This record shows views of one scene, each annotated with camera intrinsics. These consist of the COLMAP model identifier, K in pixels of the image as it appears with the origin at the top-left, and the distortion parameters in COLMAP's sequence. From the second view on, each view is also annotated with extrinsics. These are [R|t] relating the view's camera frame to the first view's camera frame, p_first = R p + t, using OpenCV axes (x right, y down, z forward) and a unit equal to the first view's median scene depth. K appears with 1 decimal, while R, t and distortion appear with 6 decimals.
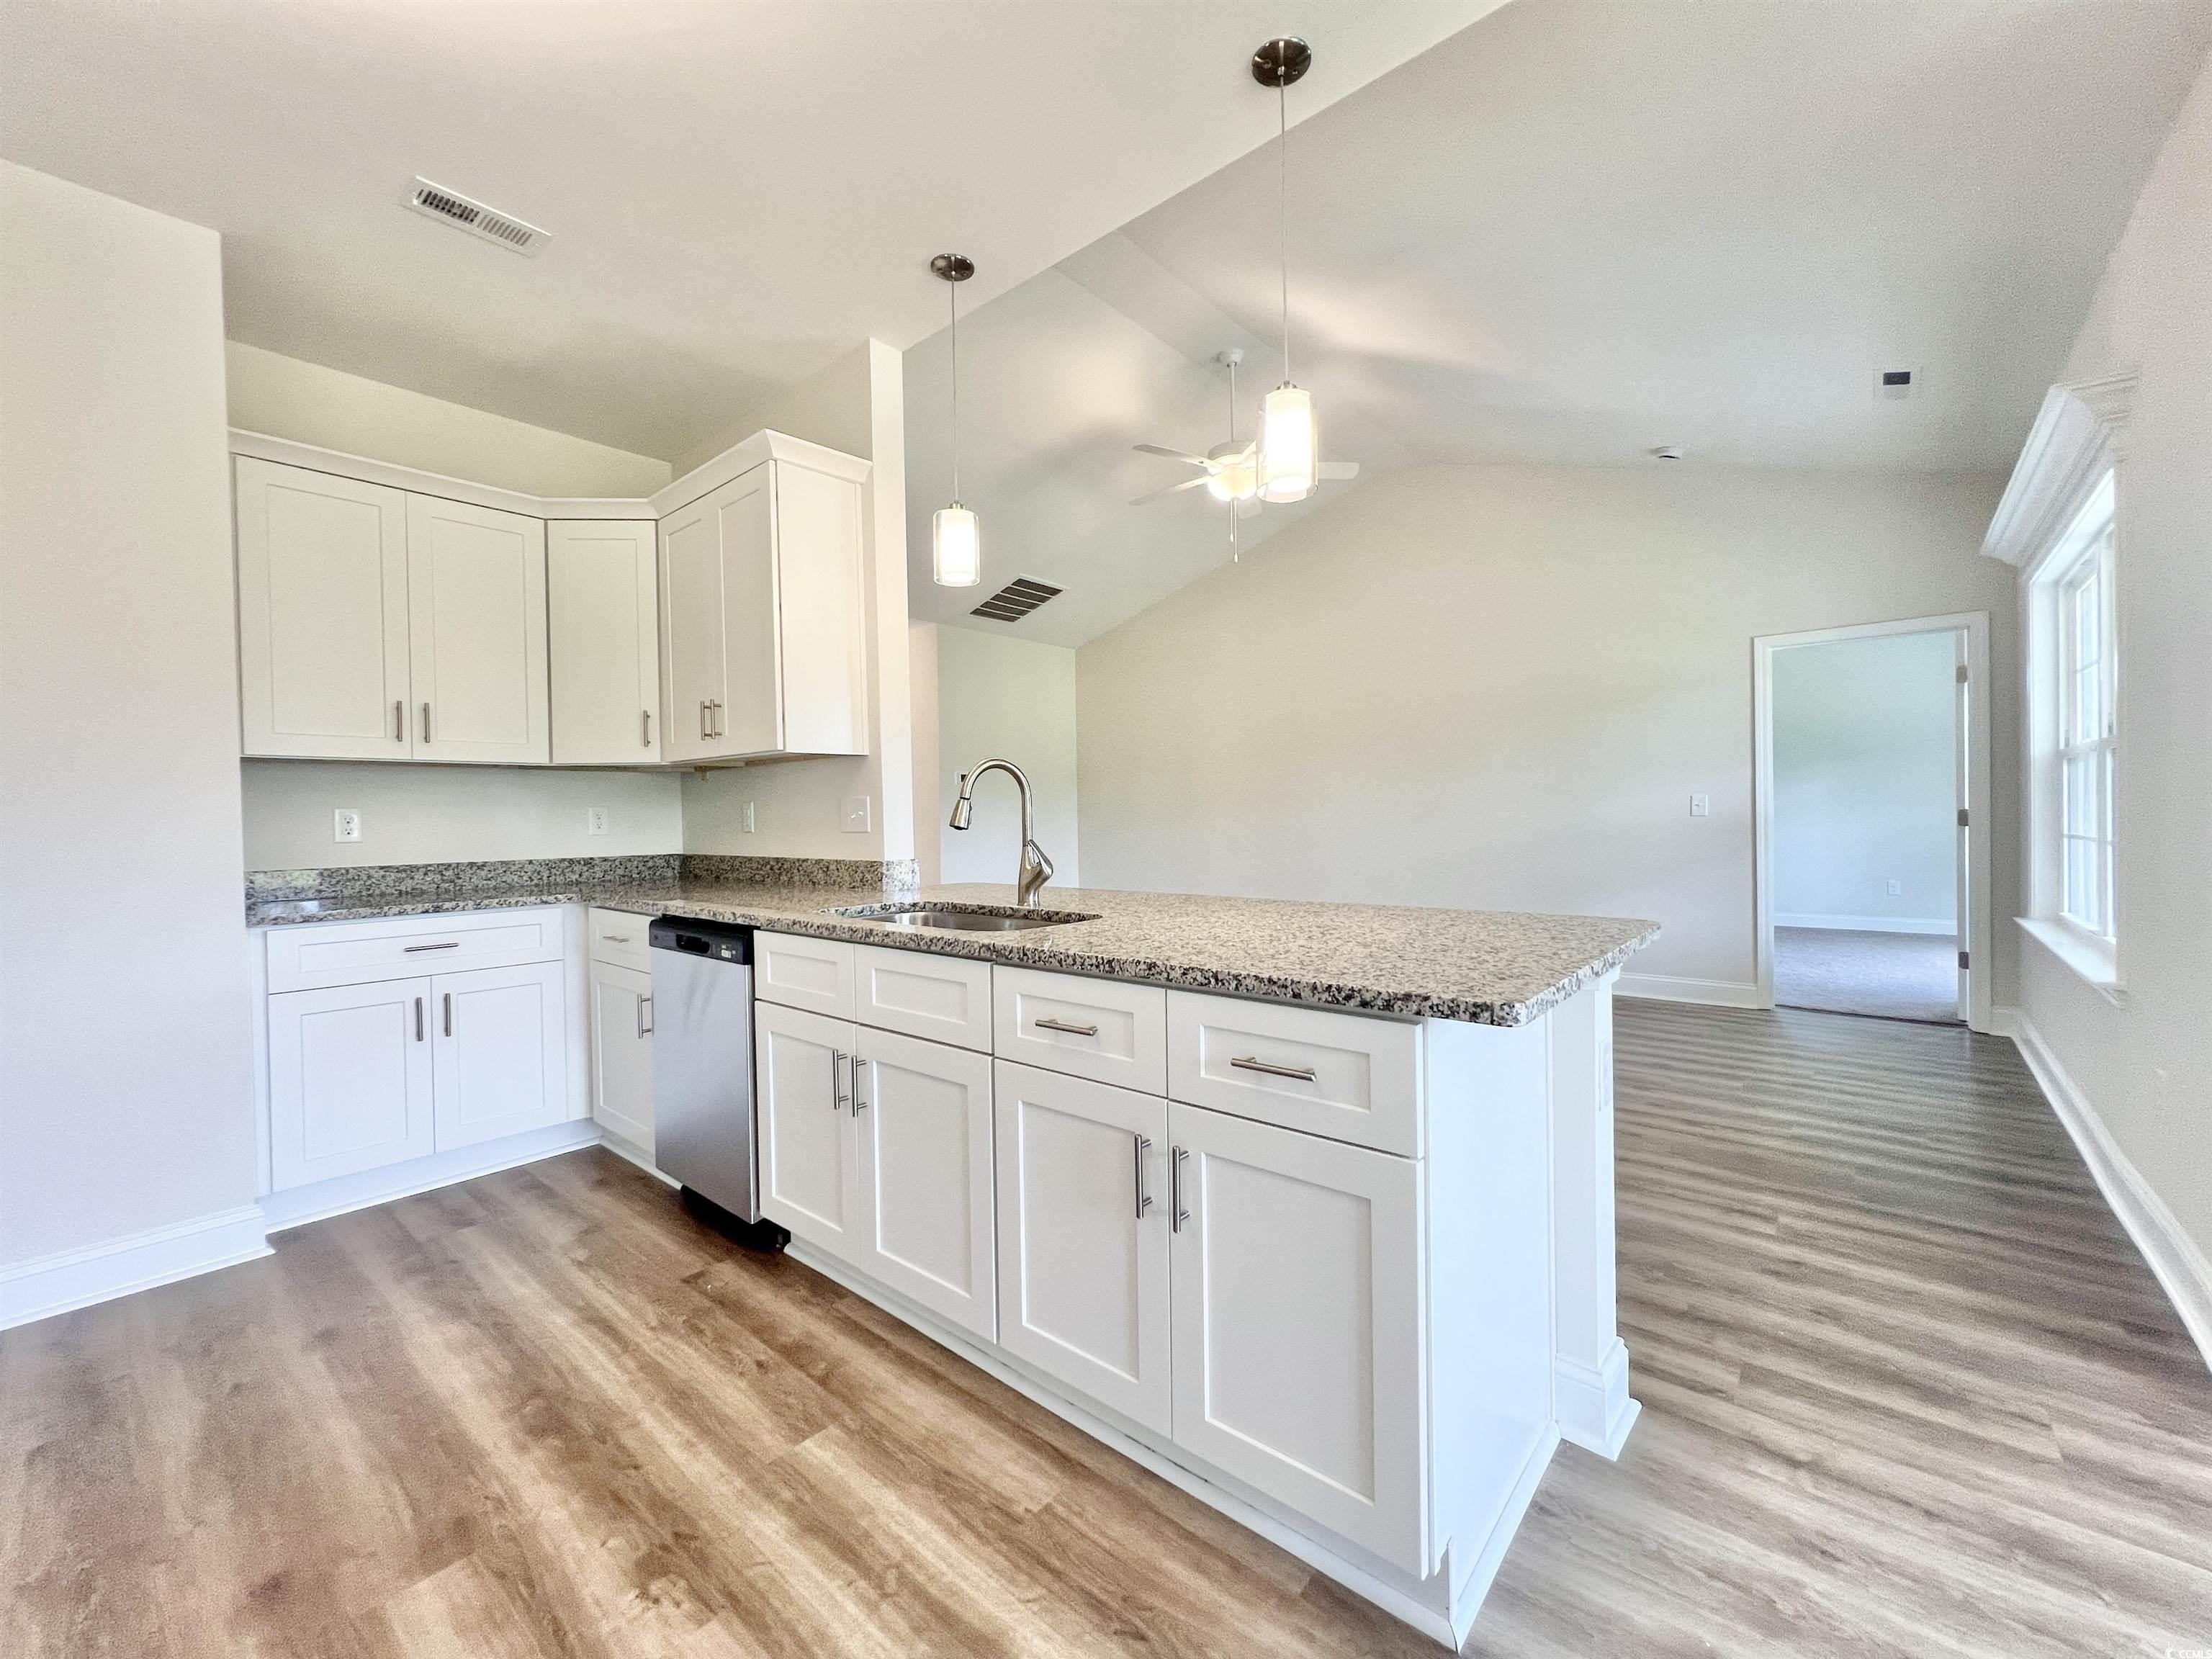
lens RADIAL K [[889.7, 0, 1103.7], [0, 889.7, 826.6], [0, 0, 1]] dist [0.001703, 0.000189]
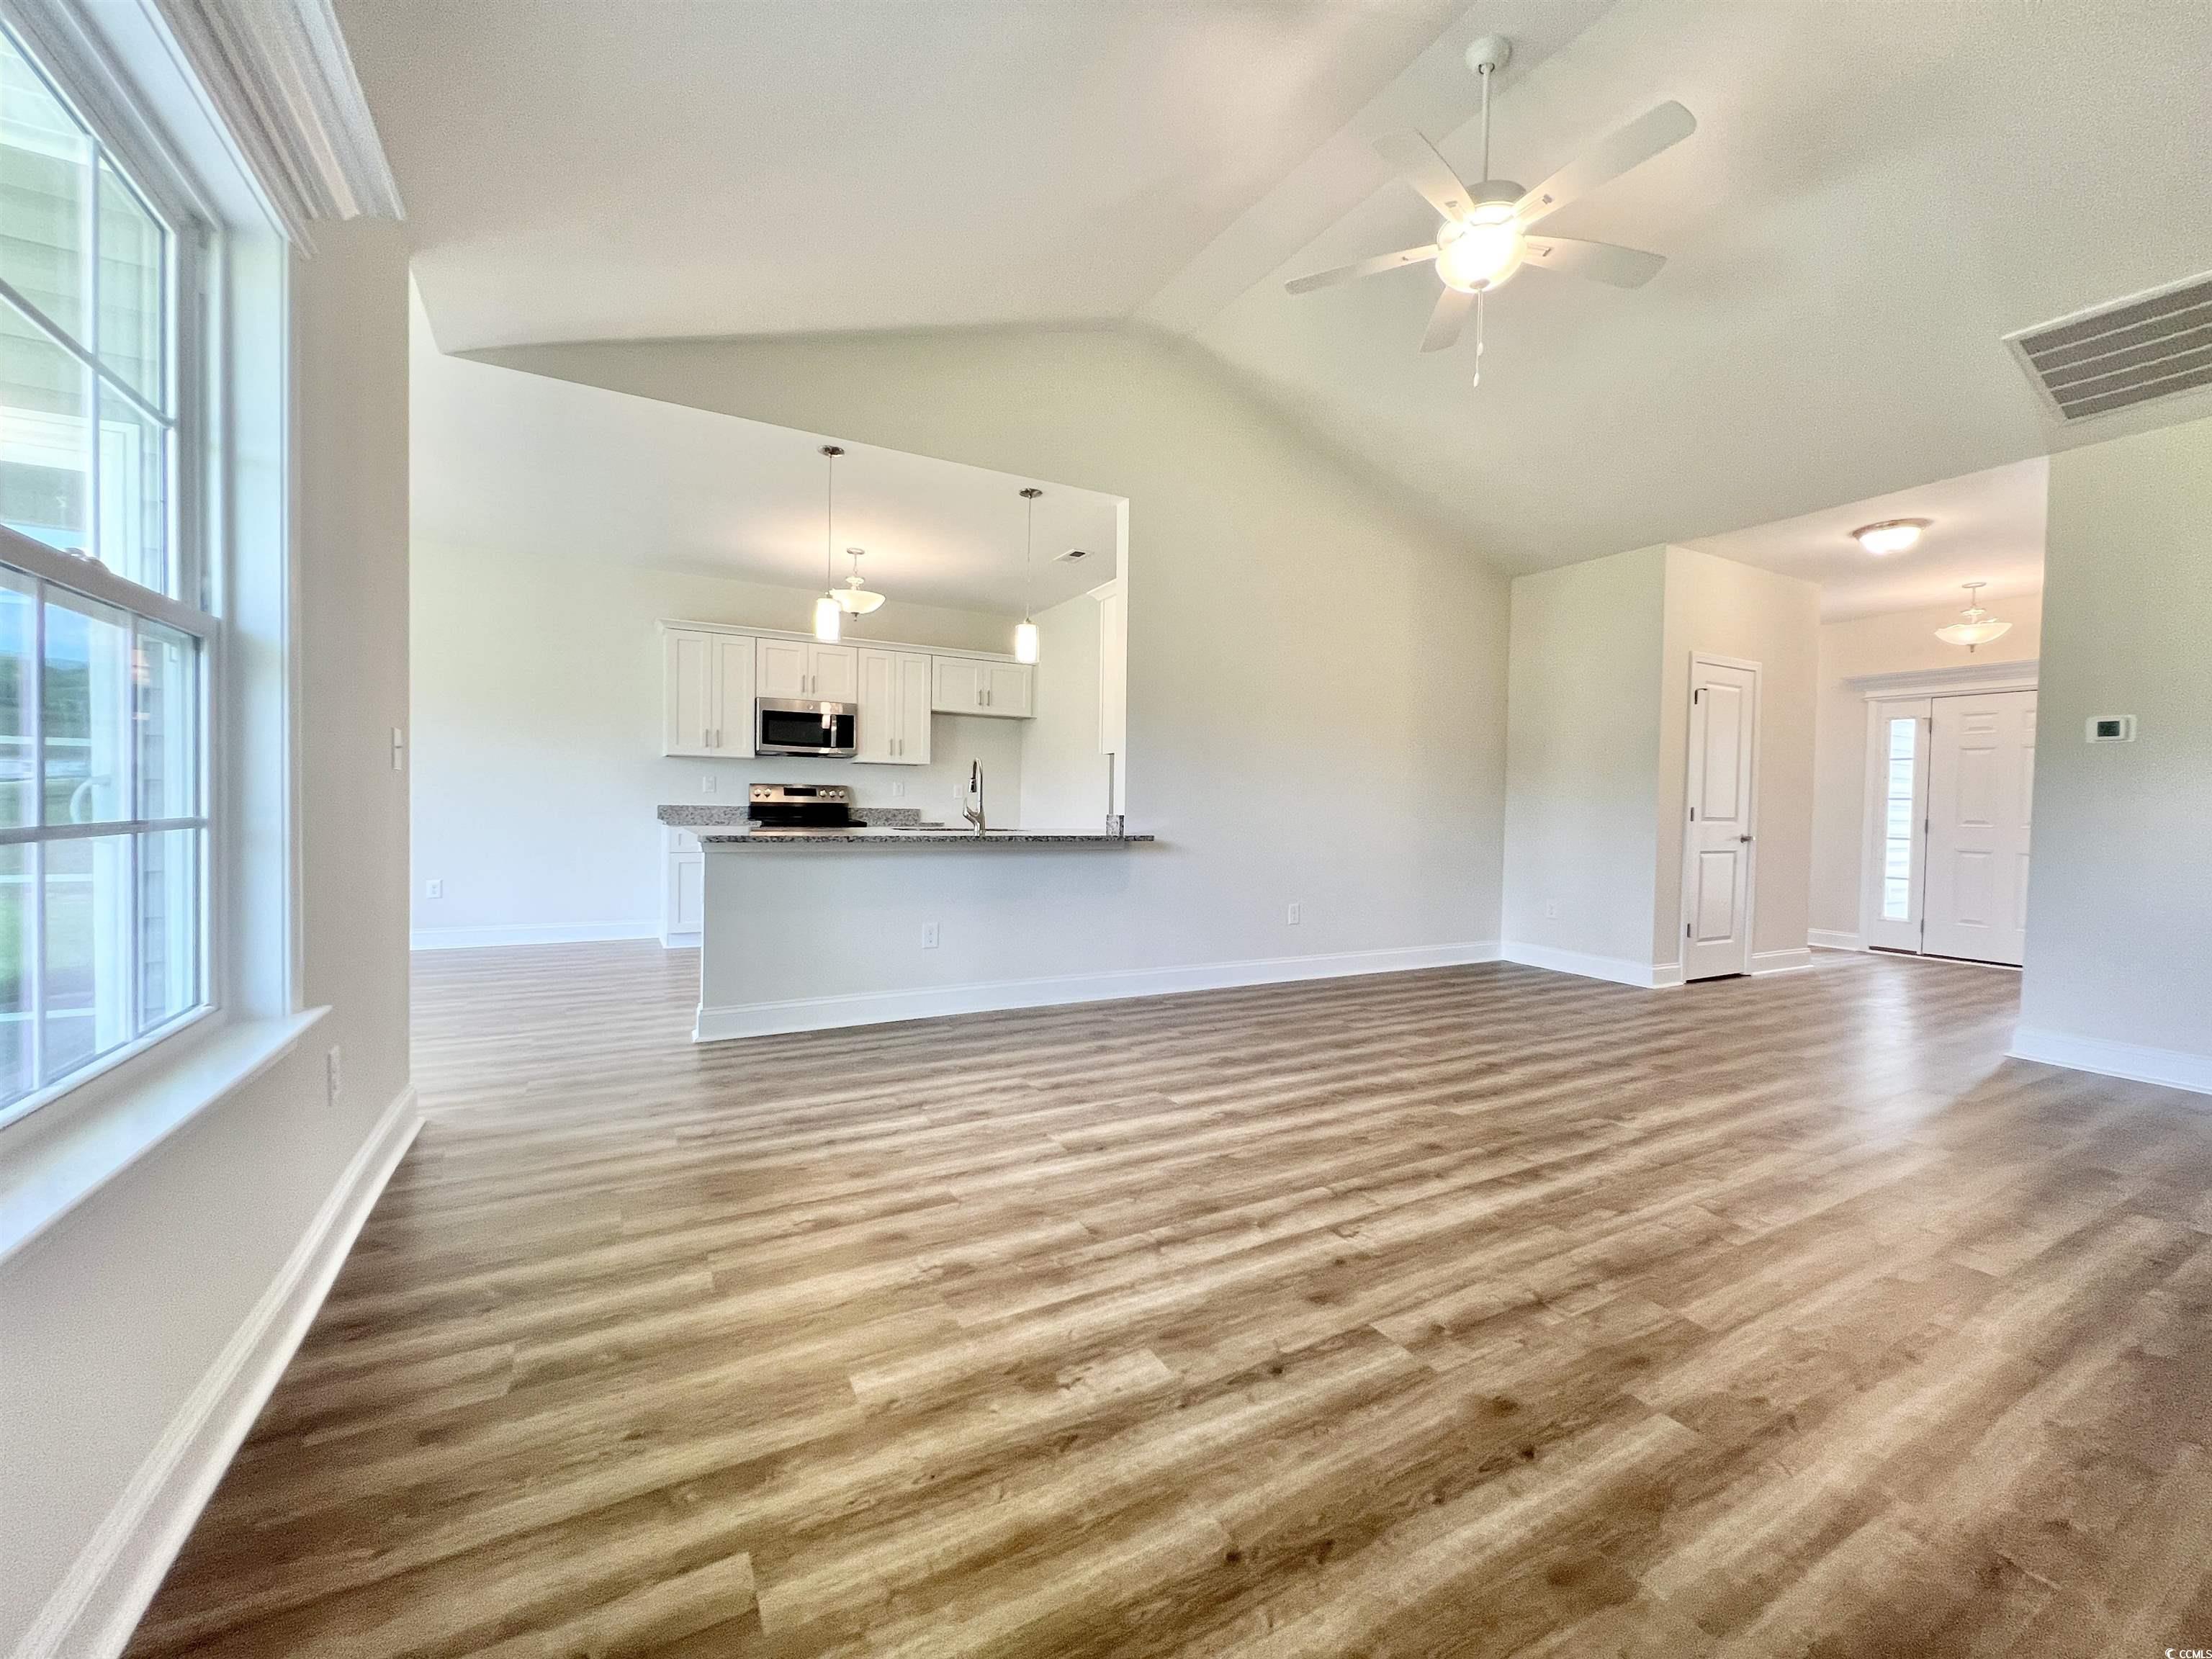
lens RADIAL K [[889.7, 0, 1095.3], [0, 889.7, 820.1], [0, 0, 1]] dist [0.001703, 0.000189]
pose [[-0.350968, 0.024023, -0.936079, 1.487126], [-0.027078, 0.998992, 0.035790, -0.014885], [0.935996, 0.037908, -0.349964, 1.727000]]
